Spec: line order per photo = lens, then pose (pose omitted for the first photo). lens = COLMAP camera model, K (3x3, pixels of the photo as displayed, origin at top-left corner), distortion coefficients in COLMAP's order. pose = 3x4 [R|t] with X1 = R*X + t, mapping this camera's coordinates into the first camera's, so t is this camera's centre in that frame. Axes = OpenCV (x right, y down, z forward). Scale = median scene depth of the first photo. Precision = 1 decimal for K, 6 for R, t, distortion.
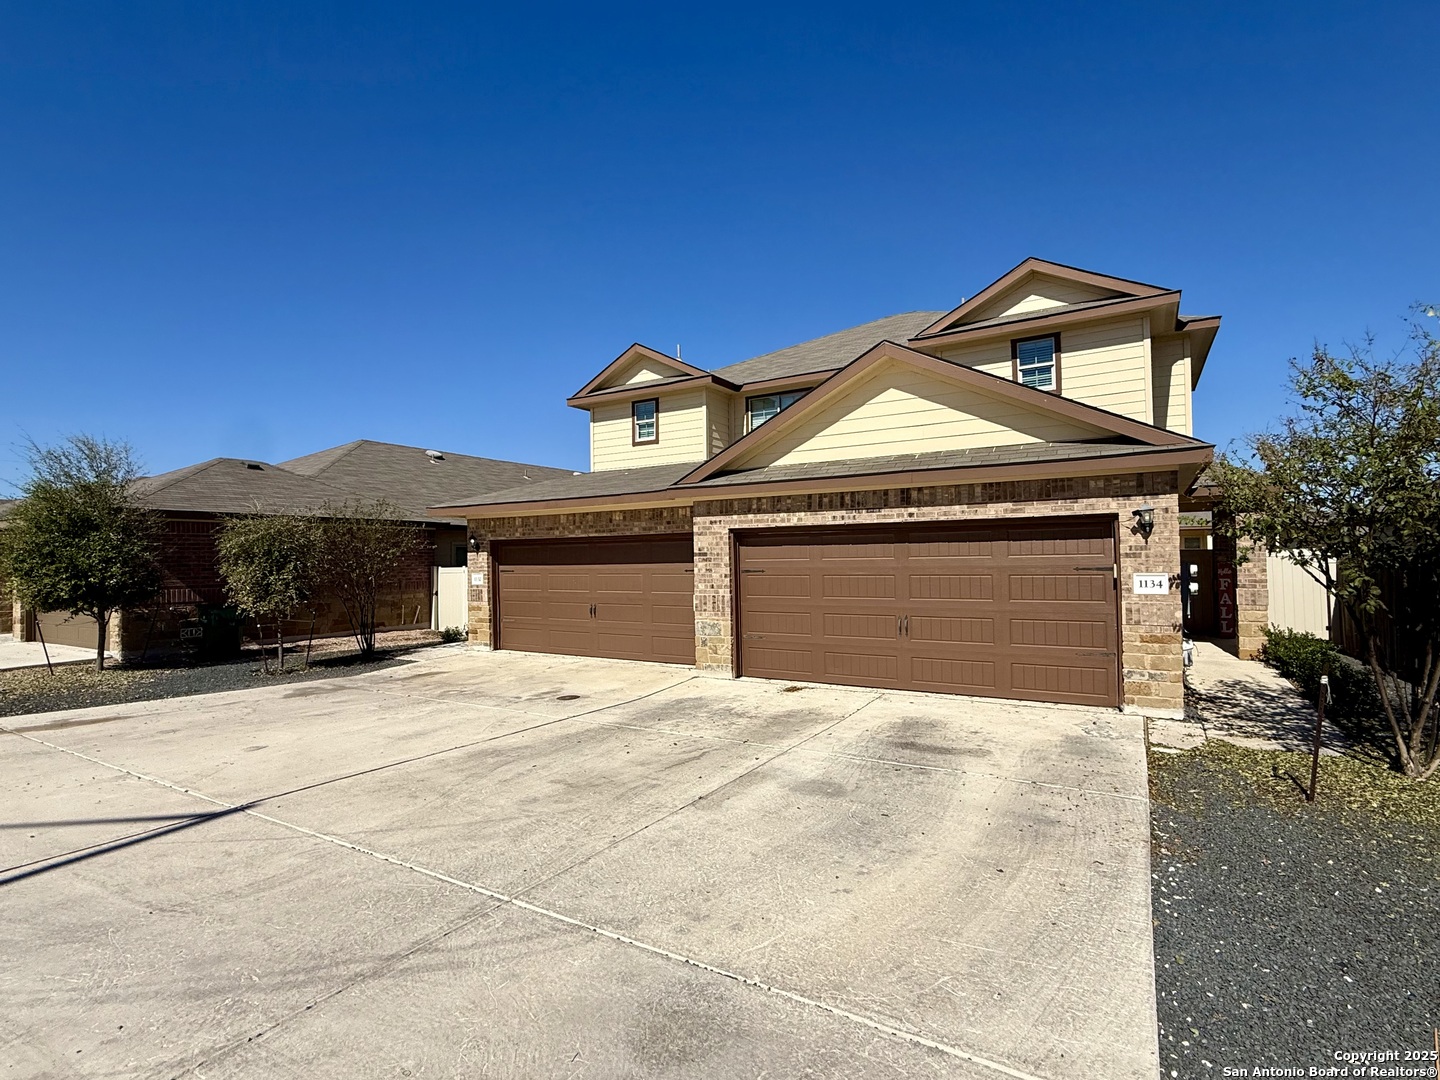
lens RADIAL K [[690.8, 0, 720.0], [0, 690.8, 540.0], [0, 0, 1]] dist [0.002320, 0.000094]
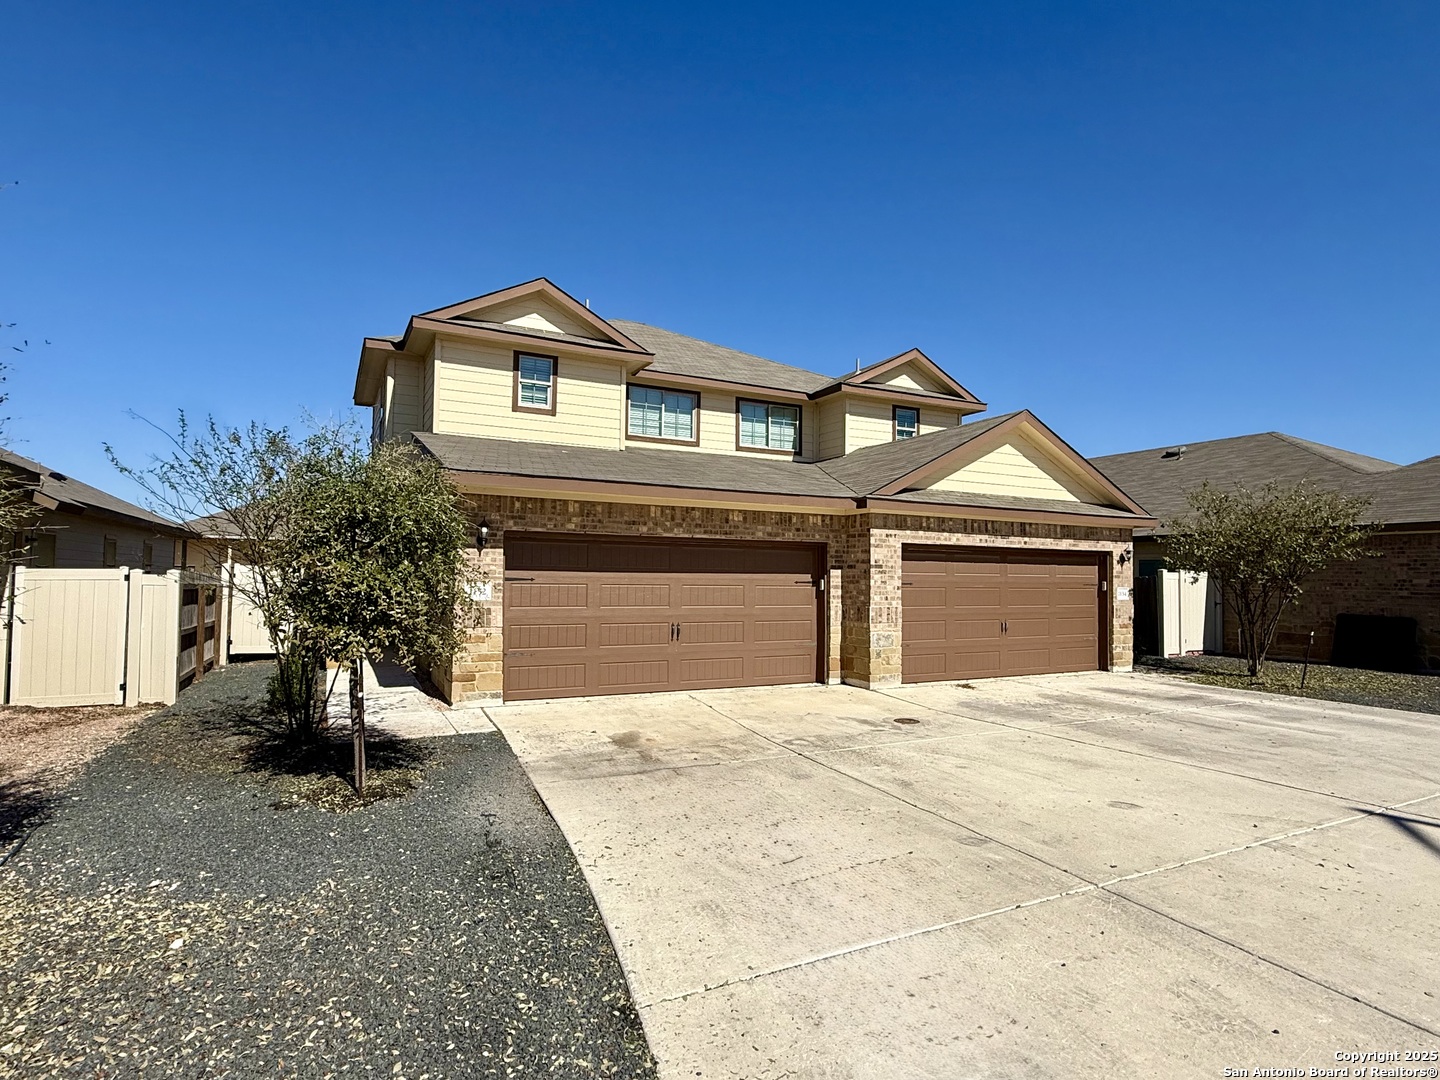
lens RADIAL K [[755.5, 0, 720.0], [0, 755.5, 540.0], [0, 0, 1]] dist [-0.002300, -0.000174]
pose [[0.531136, 0.059134, 0.845220, -1.174500], [-0.045308, 0.998116, -0.041359, 0.041692], [-0.846074, -0.016328, 0.532815, 0.667055]]
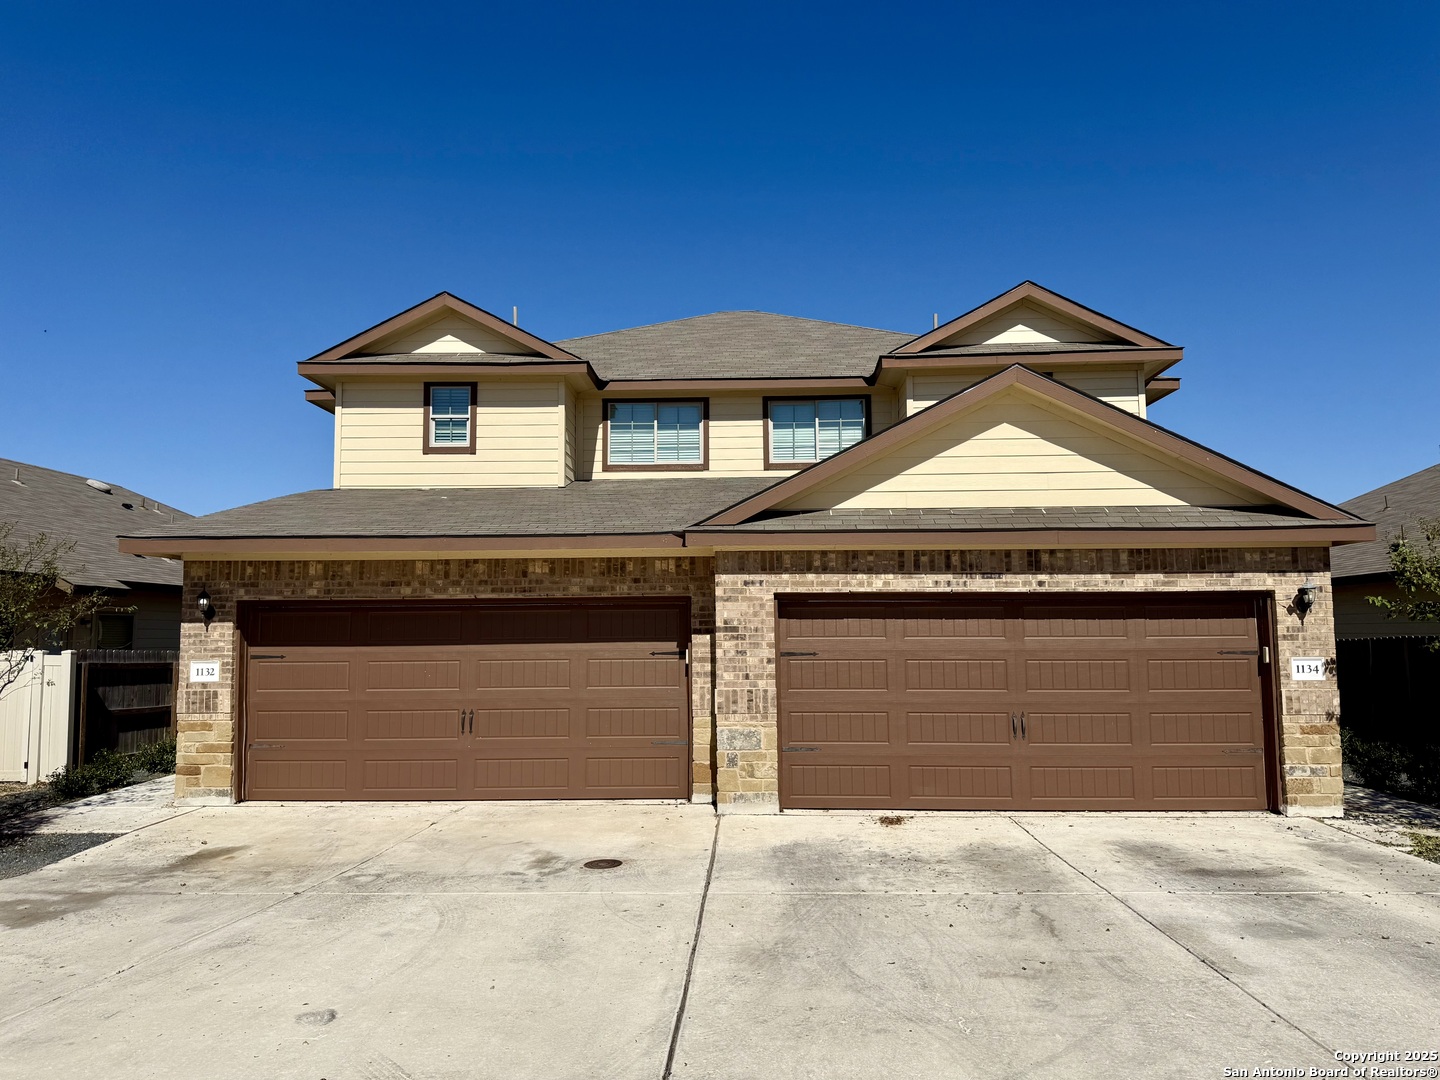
lens RADIAL K [[995.7, 0, 720.0], [0, 995.7, 540.0], [0, 0, 1]] dist [0.109507, -0.147431]
pose [[0.874697, 0.054230, 0.481627, -0.561051], [-0.019936, 0.996905, -0.076042, 0.008611], [-0.484261, 0.056912, 0.873071, 0.151965]]
